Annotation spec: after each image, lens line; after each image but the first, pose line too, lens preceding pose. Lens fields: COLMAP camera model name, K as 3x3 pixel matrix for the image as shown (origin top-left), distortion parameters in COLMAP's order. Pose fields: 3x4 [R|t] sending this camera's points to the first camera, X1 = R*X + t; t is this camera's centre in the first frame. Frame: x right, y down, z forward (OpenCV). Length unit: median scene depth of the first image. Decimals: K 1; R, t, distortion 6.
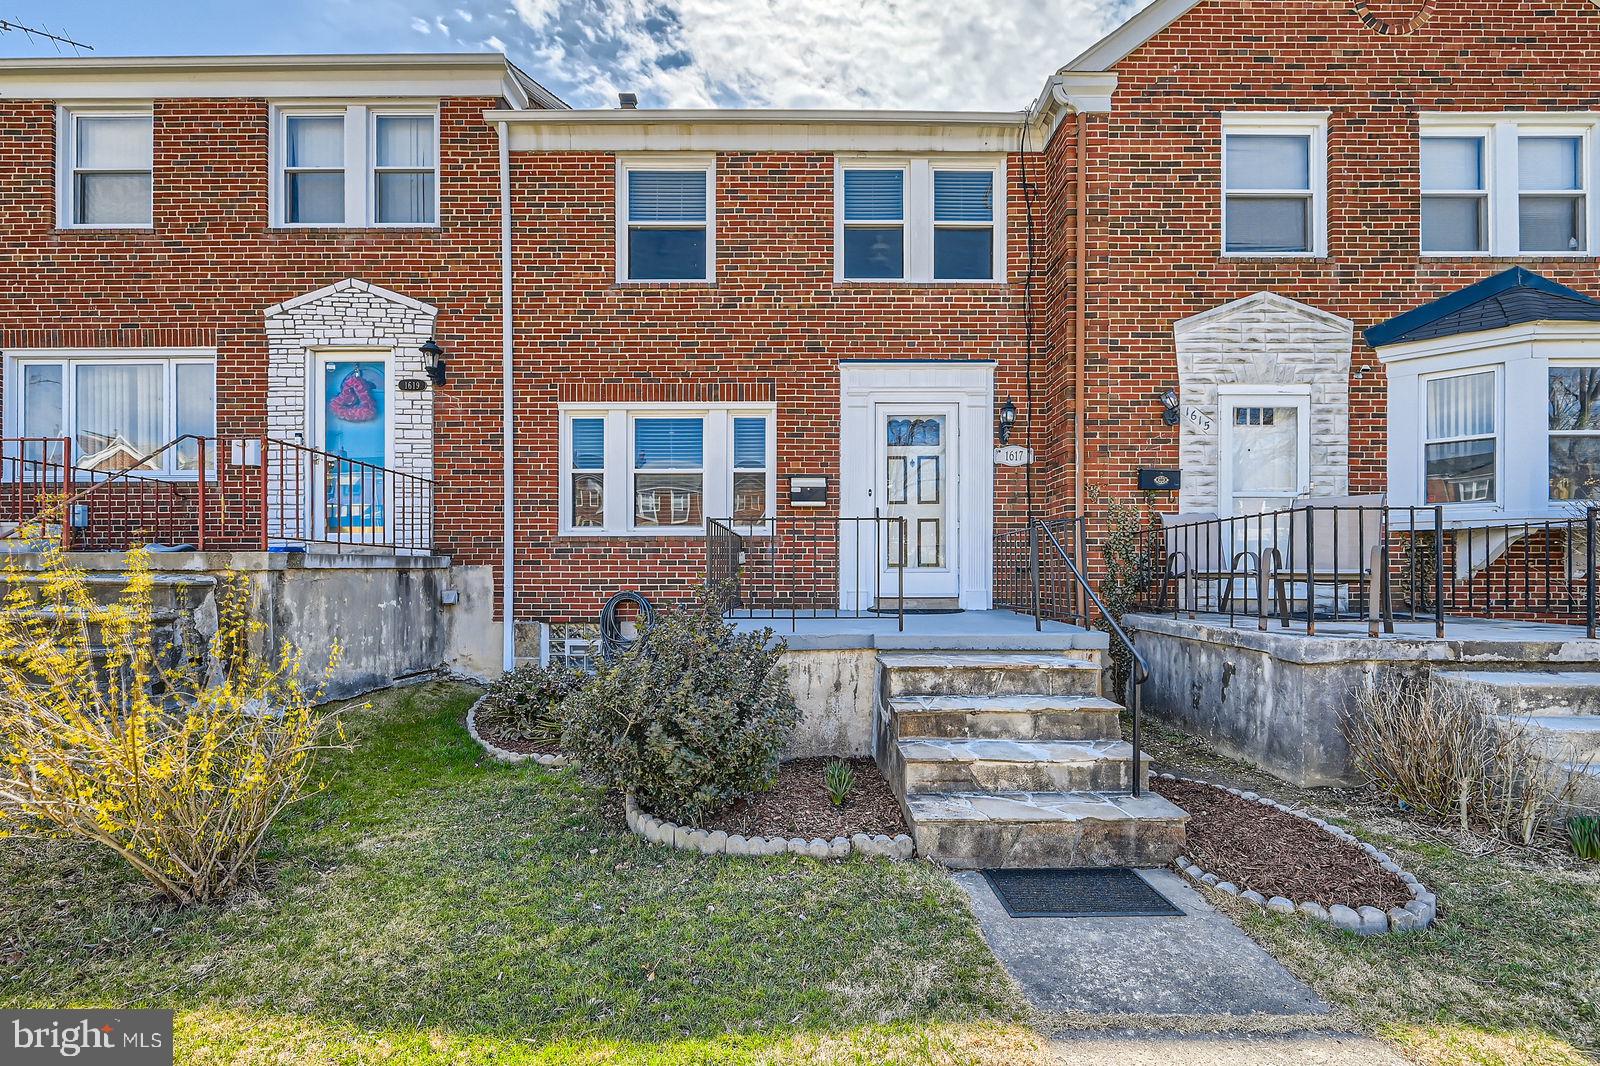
lens RADIAL K [[656.1, 0, 791.8], [0, 656.1, 576.7], [0, 0, 1]] dist [-0.001083, 0.000150]
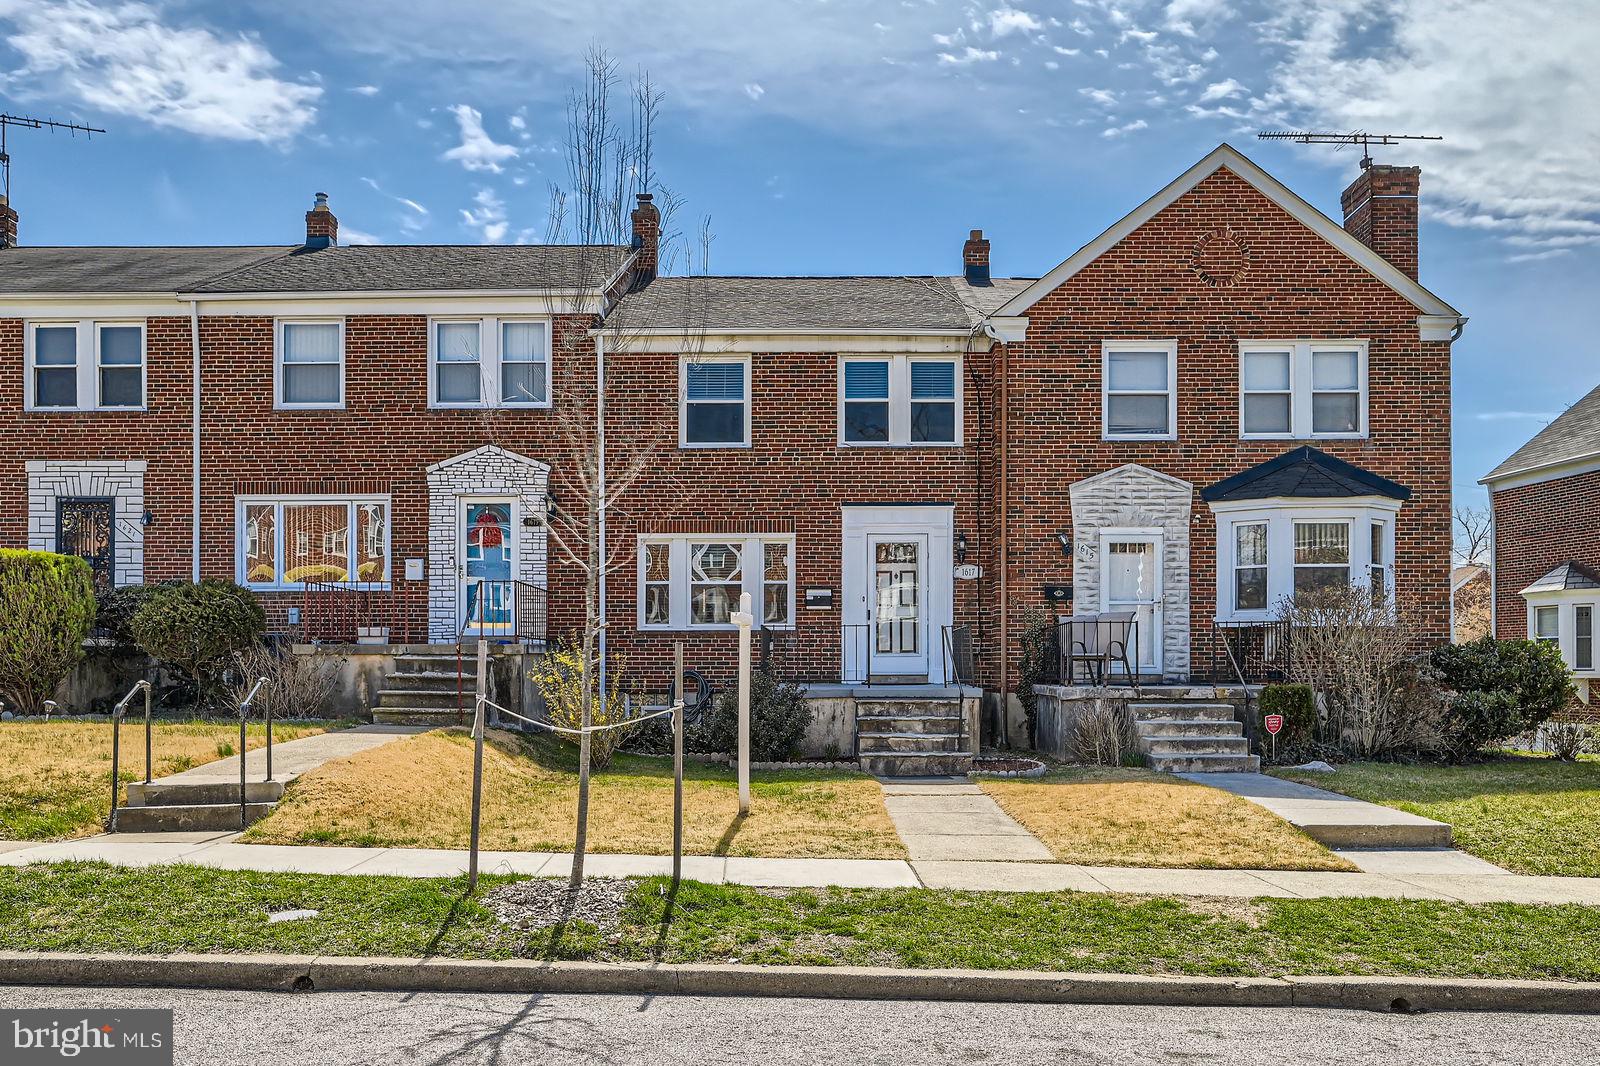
lens RADIAL K [[1349.5, 0, 802.0], [0, 1349.5, 687.4], [0, 0, 1]] dist [0.002682, -0.001994]
pose [[0.999992, -0.000671, 0.003890, -0.021670], [0.000645, 0.999977, 0.006735, 0.039172], [-0.003894, -0.006732, 0.999970, -1.863845]]
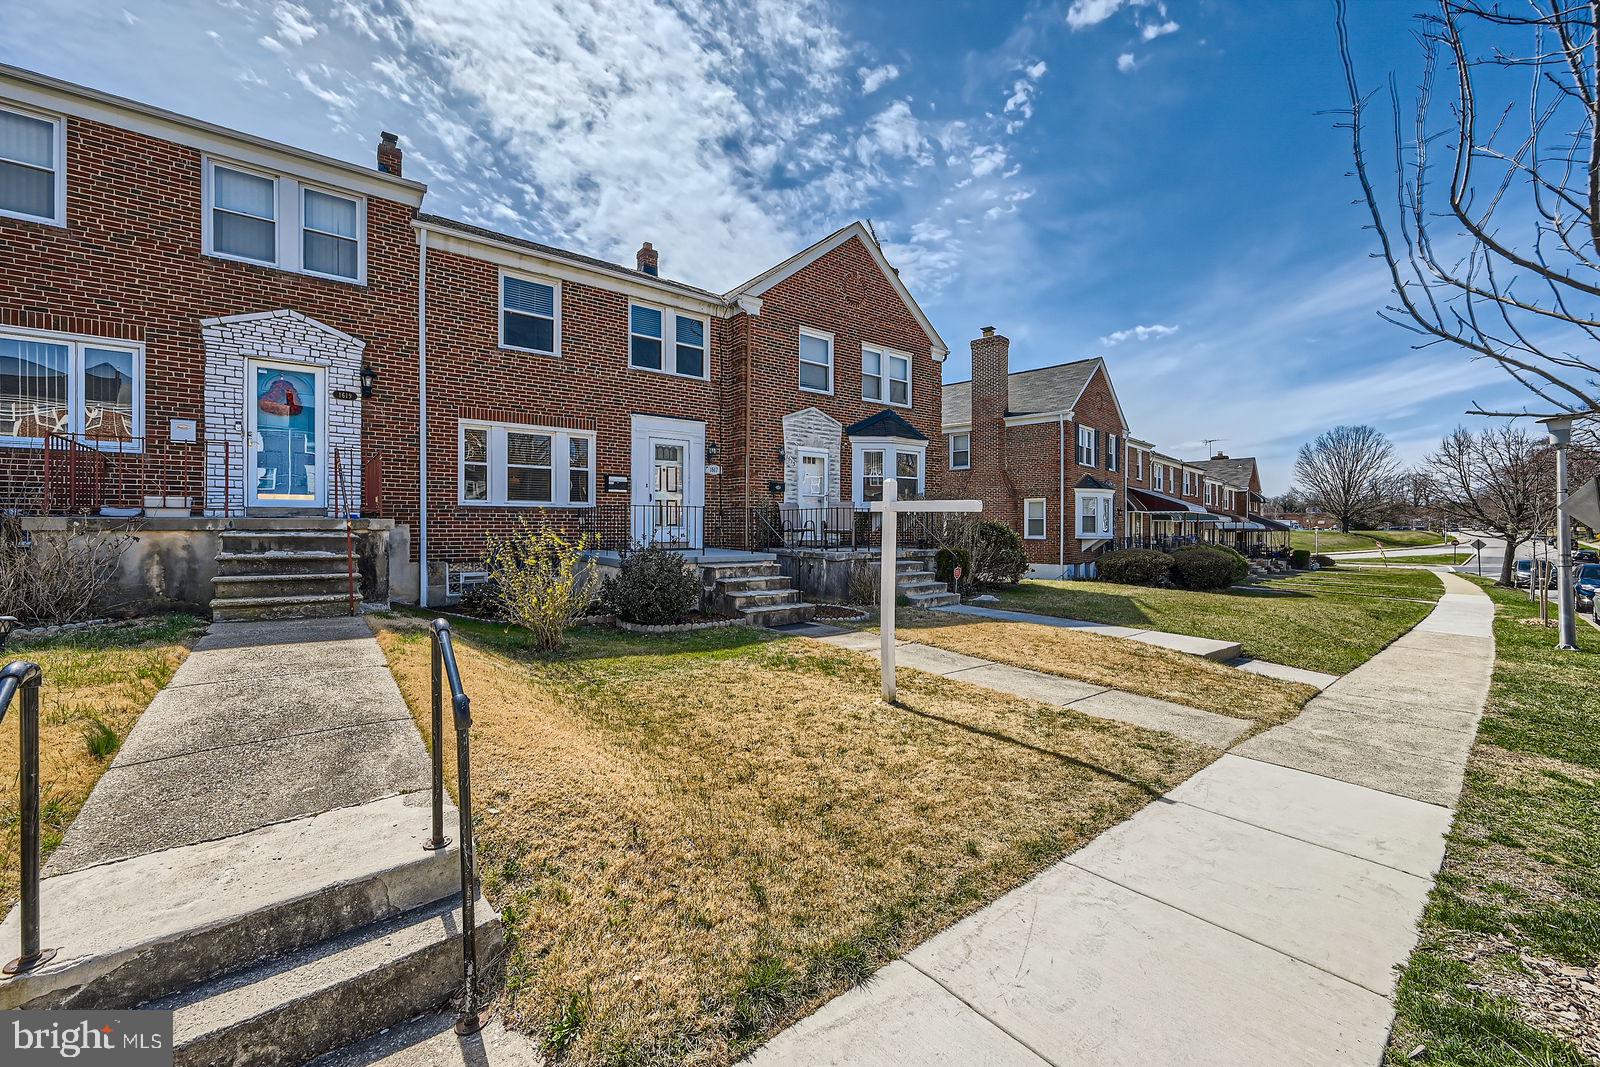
lens RADIAL K [[645.6, 0, 800.0], [0, 645.6, 533.5], [0, 0, 1]] dist [-0.000586, 0.000066]
pose [[0.775232, -0.005577, 0.631653, -0.699688], [0.000156, 0.999963, 0.008637, -0.009626], [-0.631677, -0.006597, 0.775204, -0.681169]]
